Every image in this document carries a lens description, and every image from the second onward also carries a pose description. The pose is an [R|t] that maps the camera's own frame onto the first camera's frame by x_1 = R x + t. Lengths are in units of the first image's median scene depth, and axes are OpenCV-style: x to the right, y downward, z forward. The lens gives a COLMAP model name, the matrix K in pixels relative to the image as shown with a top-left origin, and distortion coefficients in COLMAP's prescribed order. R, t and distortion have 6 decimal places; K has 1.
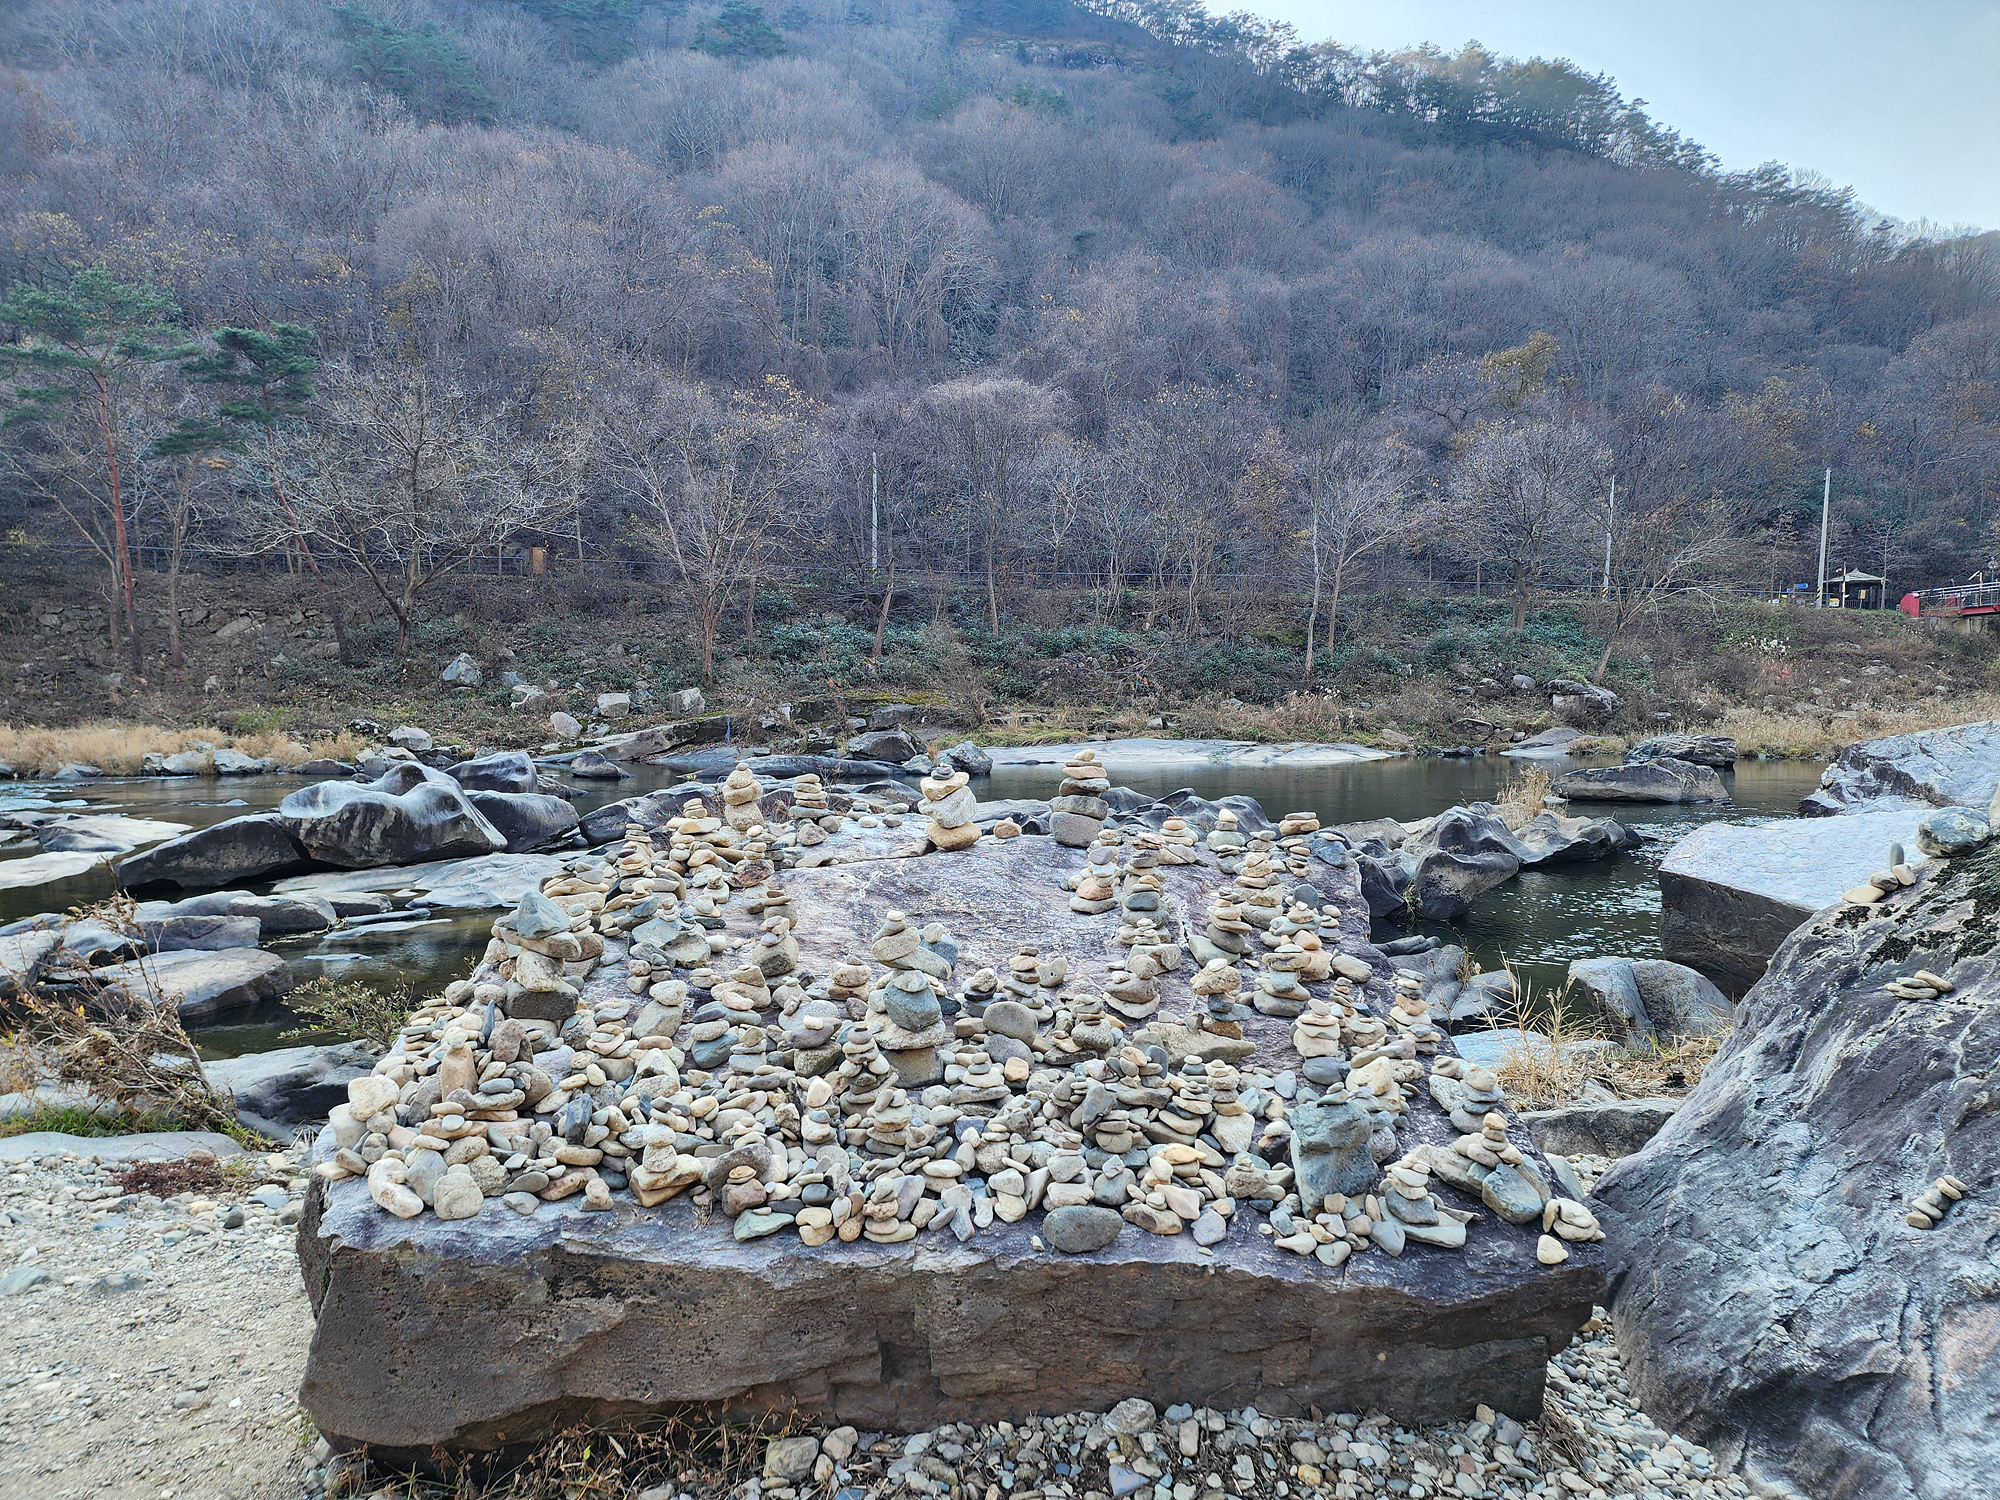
lens RADIAL K [[1351.8, 0, 1000.0], [0, 1351.8, 750.0], [0, 0, 1]] dist [0.067641, -0.049506]
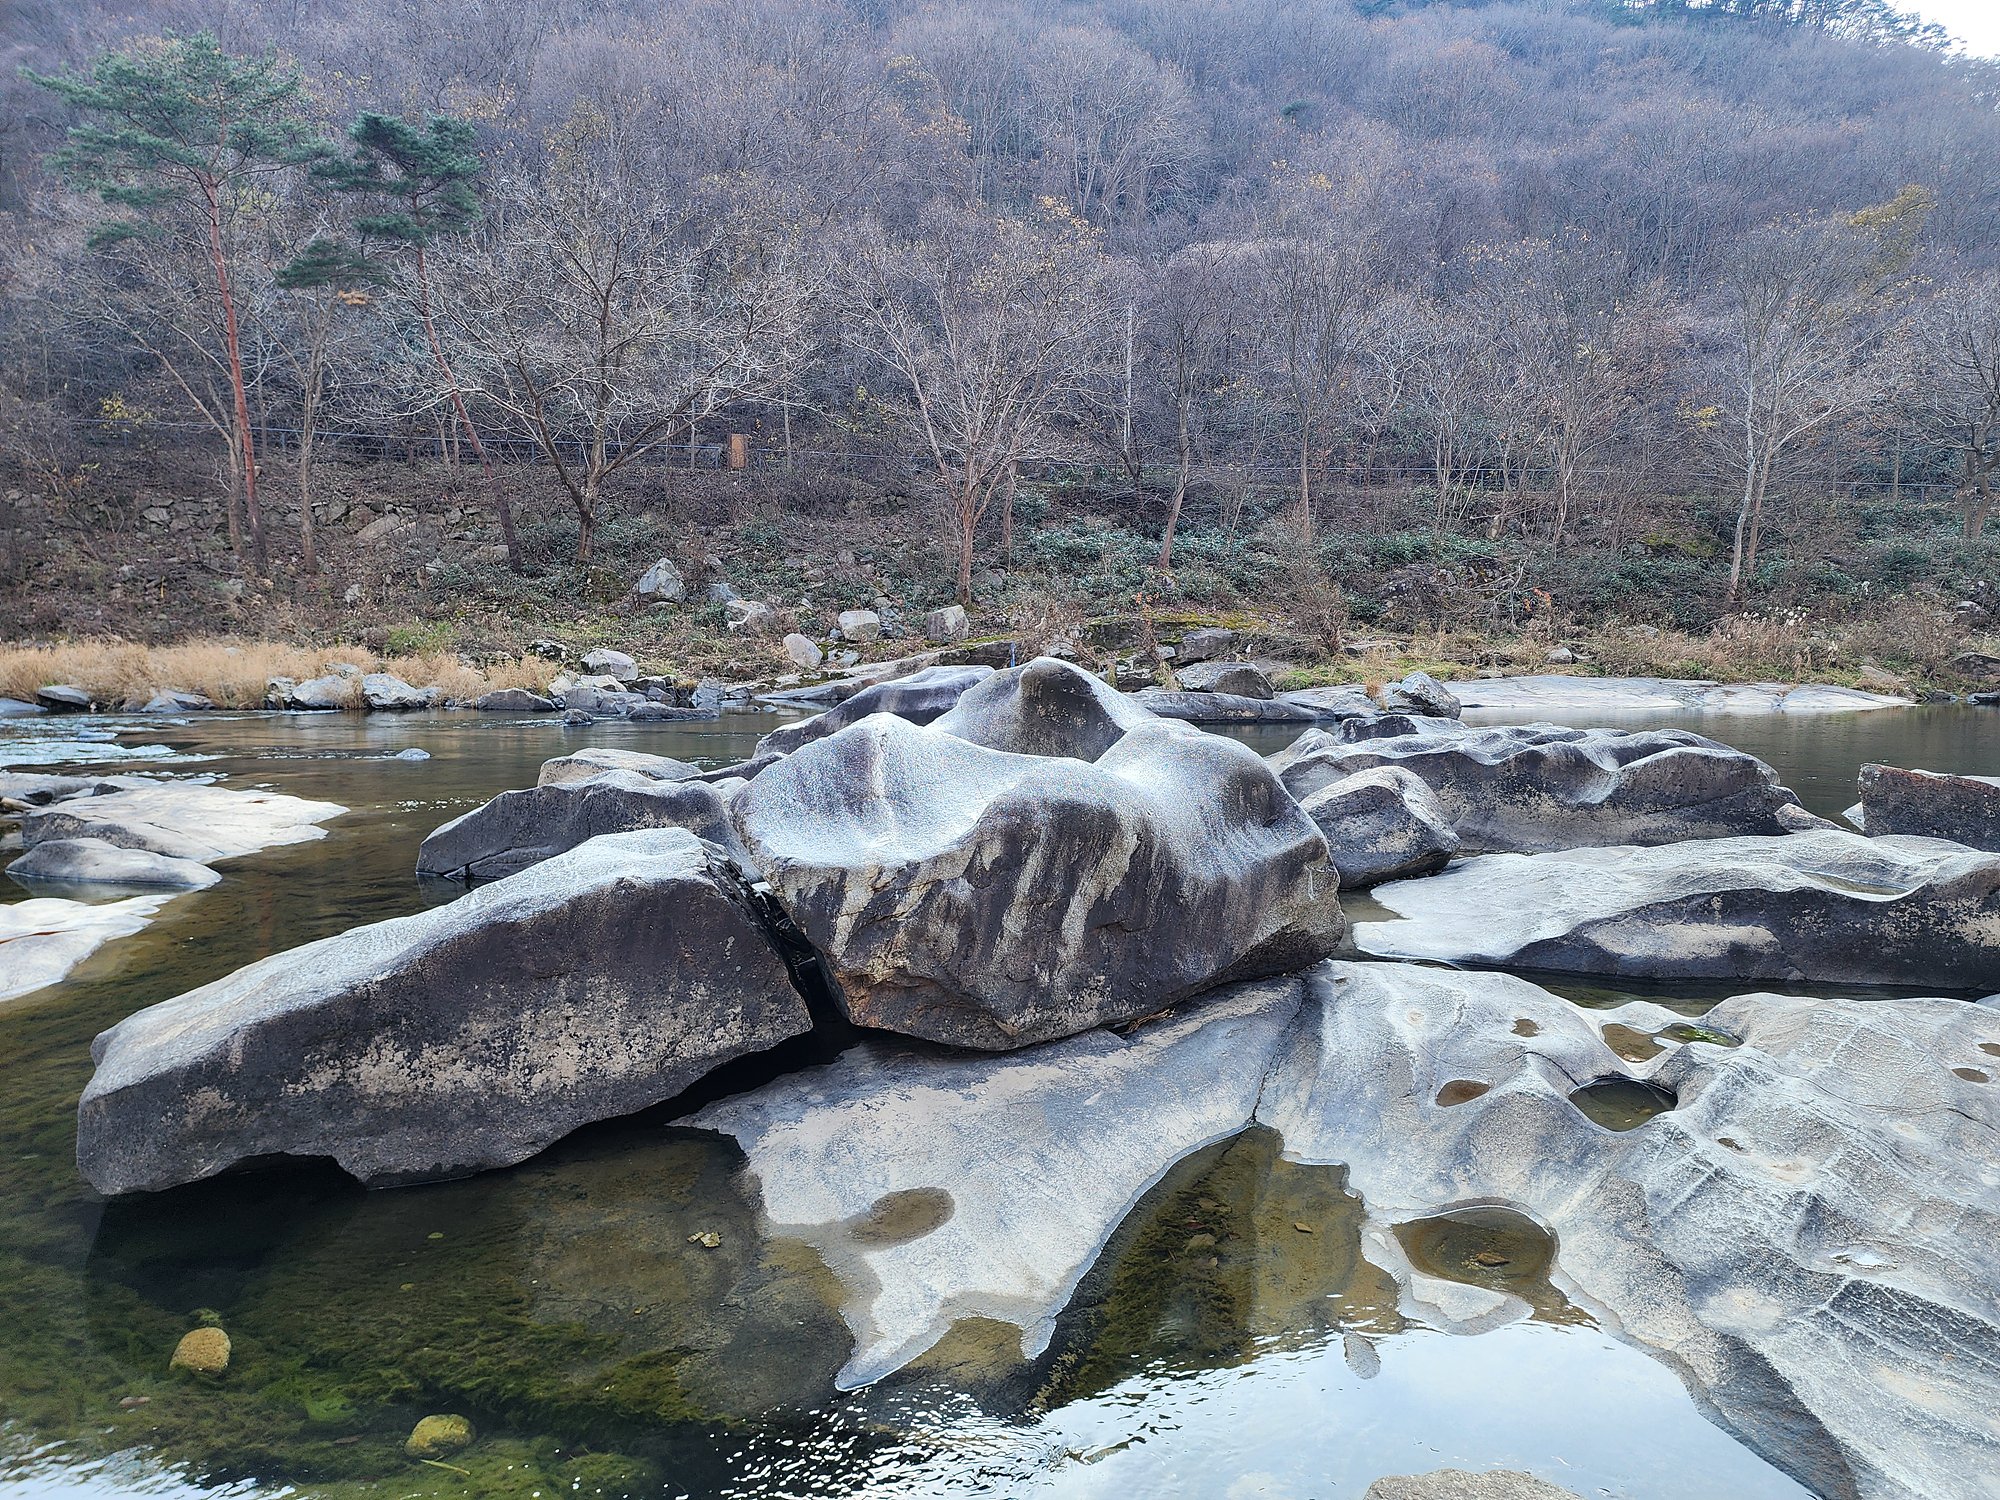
lens RADIAL K [[1323.8, 0, 1000.0], [0, 1323.8, 750.0], [0, 0, 1]] dist [0.080703, -0.068301]
pose [[0.997792, 0.012347, -0.065253, -0.155538], [-0.009789, 0.999176, 0.039381, 0.006737], [0.065686, -0.038656, 0.997091, 0.258006]]
